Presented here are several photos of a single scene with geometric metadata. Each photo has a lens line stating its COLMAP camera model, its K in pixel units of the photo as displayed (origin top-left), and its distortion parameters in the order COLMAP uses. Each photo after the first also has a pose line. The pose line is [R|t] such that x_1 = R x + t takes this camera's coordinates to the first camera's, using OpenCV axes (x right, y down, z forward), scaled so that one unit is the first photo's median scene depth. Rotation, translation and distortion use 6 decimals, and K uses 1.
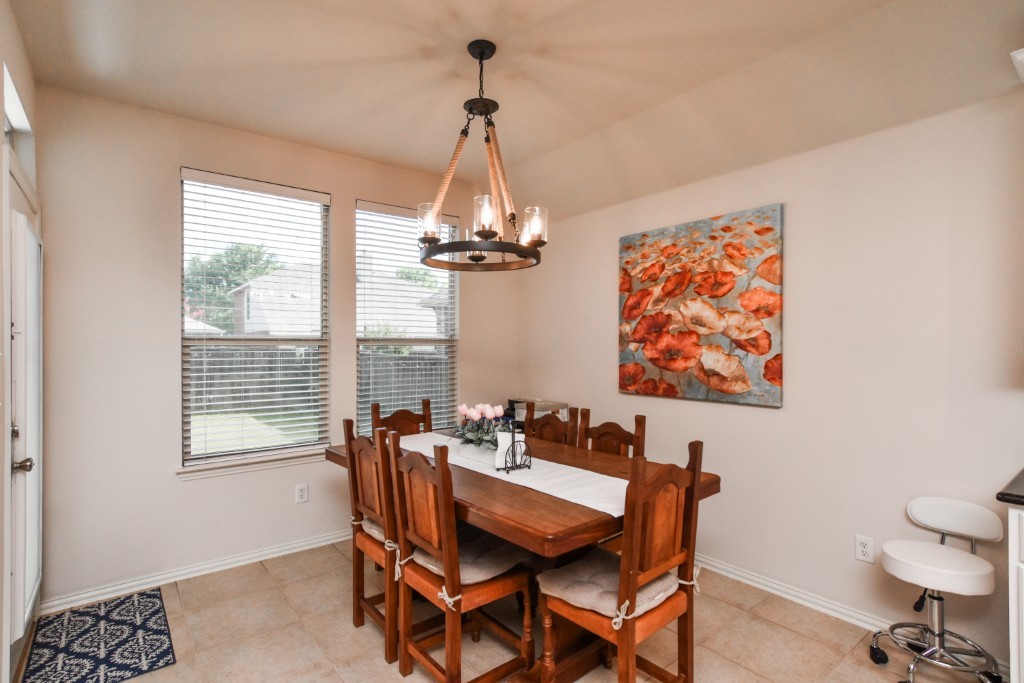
lens RADIAL K [[502.1, 0, 496.5], [0, 502.1, 344.9], [0, 0, 1]] dist [-0.006014, 0.001196]
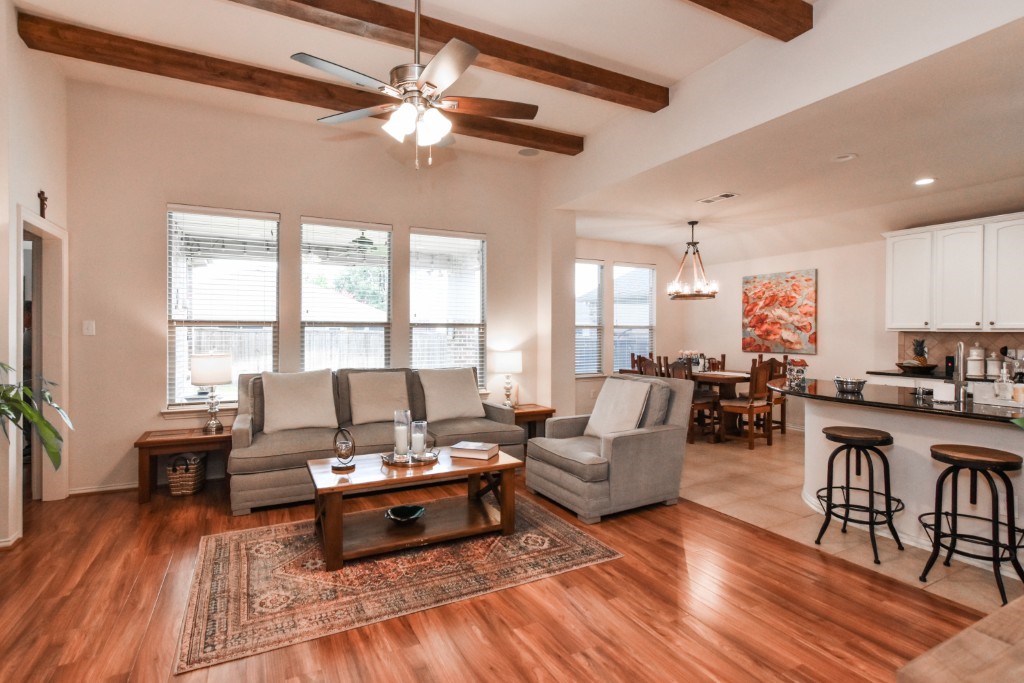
lens RADIAL K [[502.1, 0, 509.9], [0, 502.1, 329.2], [0, 0, 1]] dist [-0.006014, 0.001196]
pose [[0.984763, 0.002477, -0.173885, -0.396026], [-0.003028, 0.999991, -0.002901, 0.013990], [0.173876, 0.003383, 0.984762, -1.407151]]
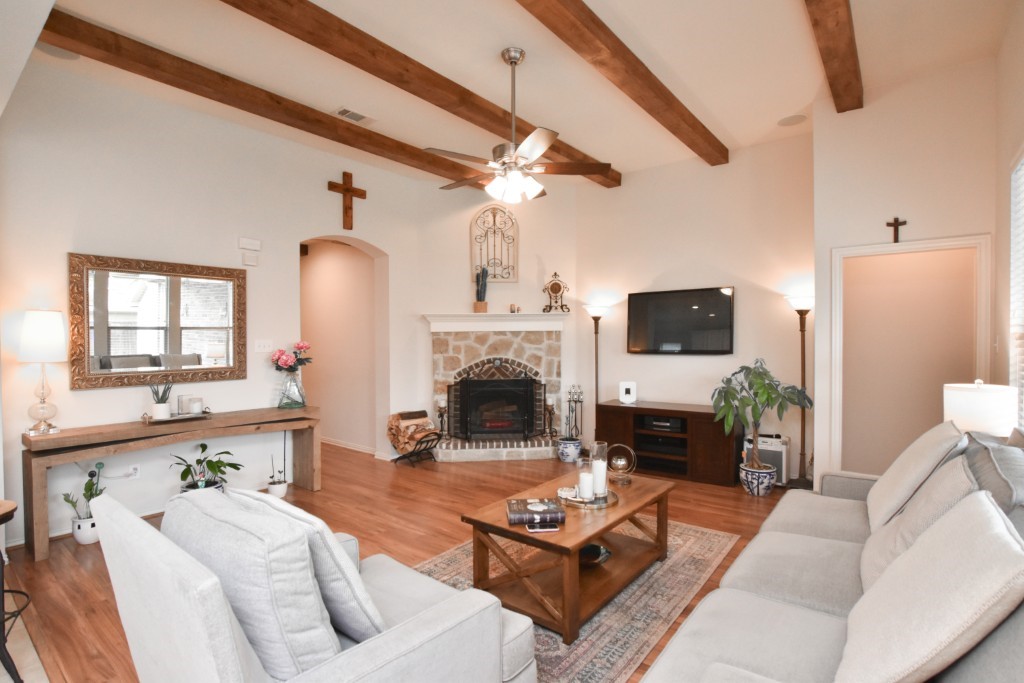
lens RADIAL K [[502.1, 0, 506.7], [0, 502.1, 345.7], [0, 0, 1]] dist [-0.006014, 0.001196]
pose [[-0.971371, 0.006188, -0.237488, -0.424348], [0.002950, 0.999898, 0.013985, -0.006642], [0.237550, 0.012884, -0.971290, 0.448963]]
